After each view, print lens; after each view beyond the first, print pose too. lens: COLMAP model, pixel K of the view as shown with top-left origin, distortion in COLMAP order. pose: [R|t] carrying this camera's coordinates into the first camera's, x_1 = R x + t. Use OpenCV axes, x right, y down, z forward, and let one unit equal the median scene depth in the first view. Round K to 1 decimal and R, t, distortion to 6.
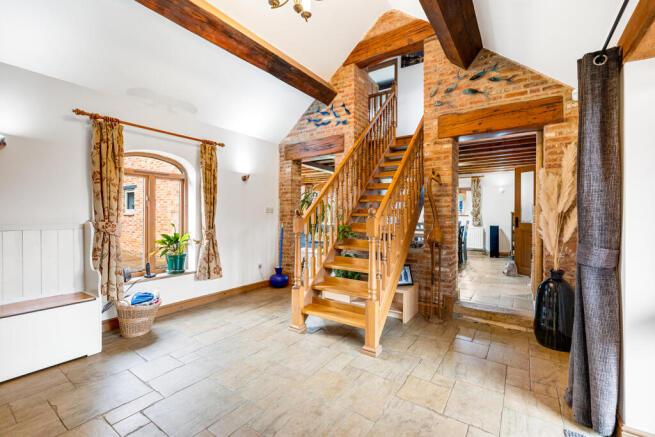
lens RADIAL K [[283.9, 0, 325.2], [0, 283.9, 215.0], [0, 0, 1]] dist [-0.002340, 0.000119]
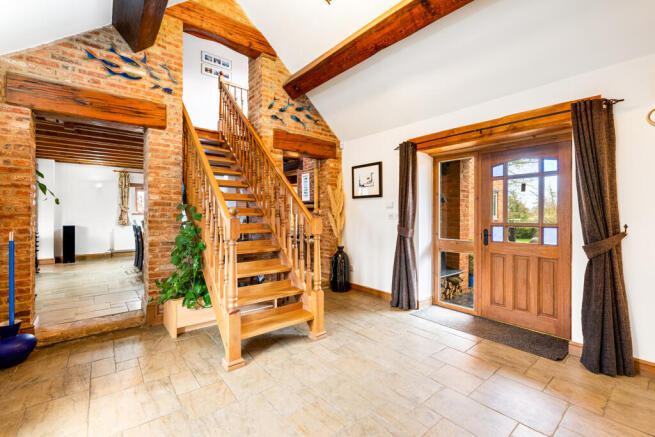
lens RADIAL K [[283.9, 0, 325.3], [0, 283.9, 217.0], [0, 0, 1]] dist [-0.002340, 0.000119]
pose [[0.275529, -0.012744, 0.961208, -0.664930], [0.001191, 0.999916, 0.012916, -0.003345], [-0.961292, -0.002414, 0.275521, 0.488192]]
